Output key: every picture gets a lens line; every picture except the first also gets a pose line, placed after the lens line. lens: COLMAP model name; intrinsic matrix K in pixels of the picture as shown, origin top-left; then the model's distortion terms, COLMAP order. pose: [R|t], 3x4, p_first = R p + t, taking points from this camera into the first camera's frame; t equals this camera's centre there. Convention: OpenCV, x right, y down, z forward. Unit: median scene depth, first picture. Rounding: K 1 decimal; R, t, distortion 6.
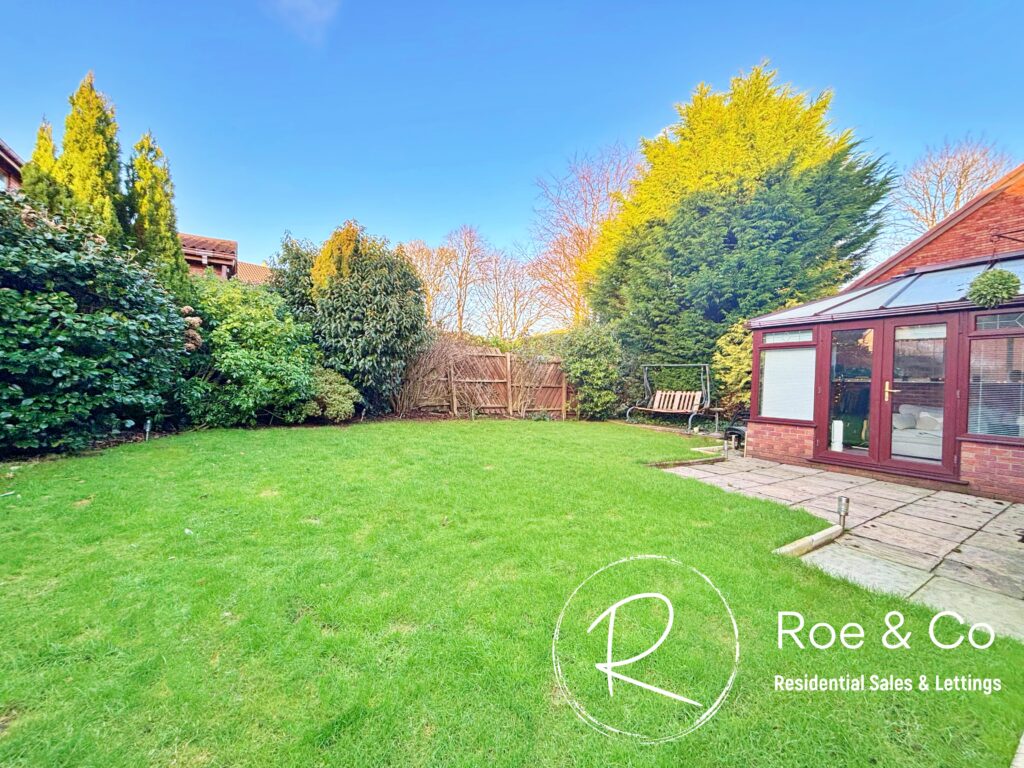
lens RADIAL K [[411.1, 0, 507.7], [0, 411.1, 383.5], [0, 0, 1]] dist [0.002860, -0.000464]
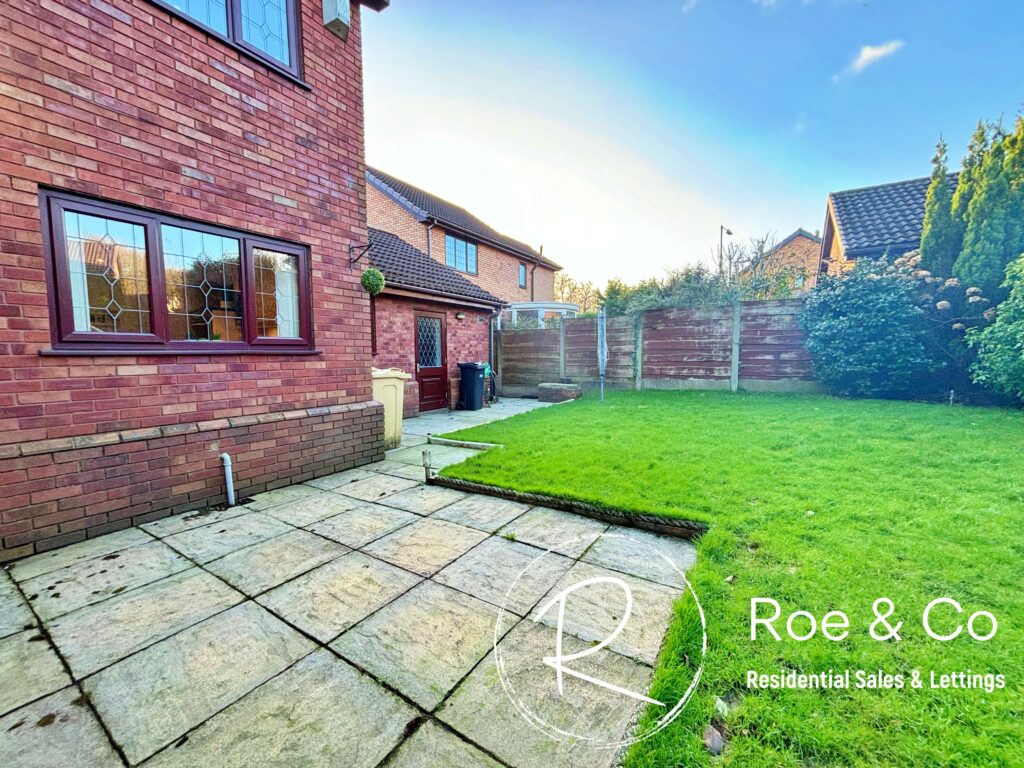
lens RADIAL K [[411.1, 0, 512.2], [0, 411.1, 384.7], [0, 0, 1]] dist [0.002860, -0.000464]
pose [[-0.912665, 0.005140, -0.408675, 0.479224], [-0.023209, 0.997656, 0.064380, 0.013140], [0.408048, 0.068242, -0.910406, 0.946727]]
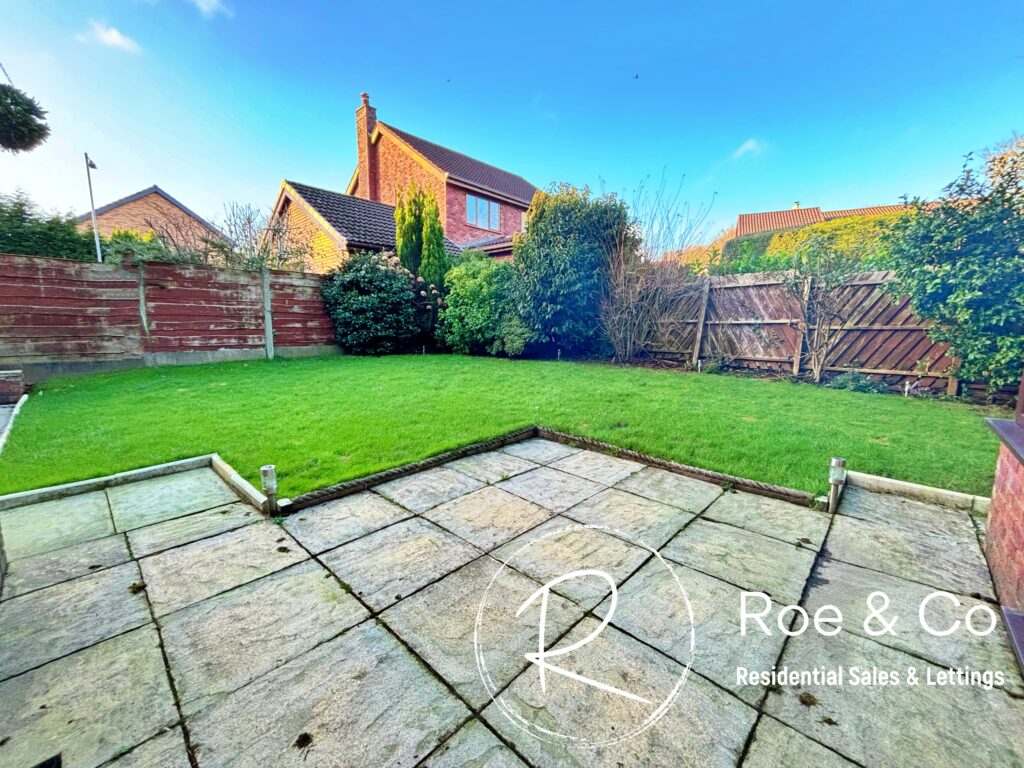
lens RADIAL K [[411.1, 0, 506.7], [0, 411.1, 387.0], [0, 0, 1]] dist [0.002860, -0.000464]
pose [[0.226950, 0.115810, -0.966996, 0.705990], [-0.001859, 0.992954, 0.118483, 0.029219], [0.973905, -0.025092, 0.225566, 0.565398]]
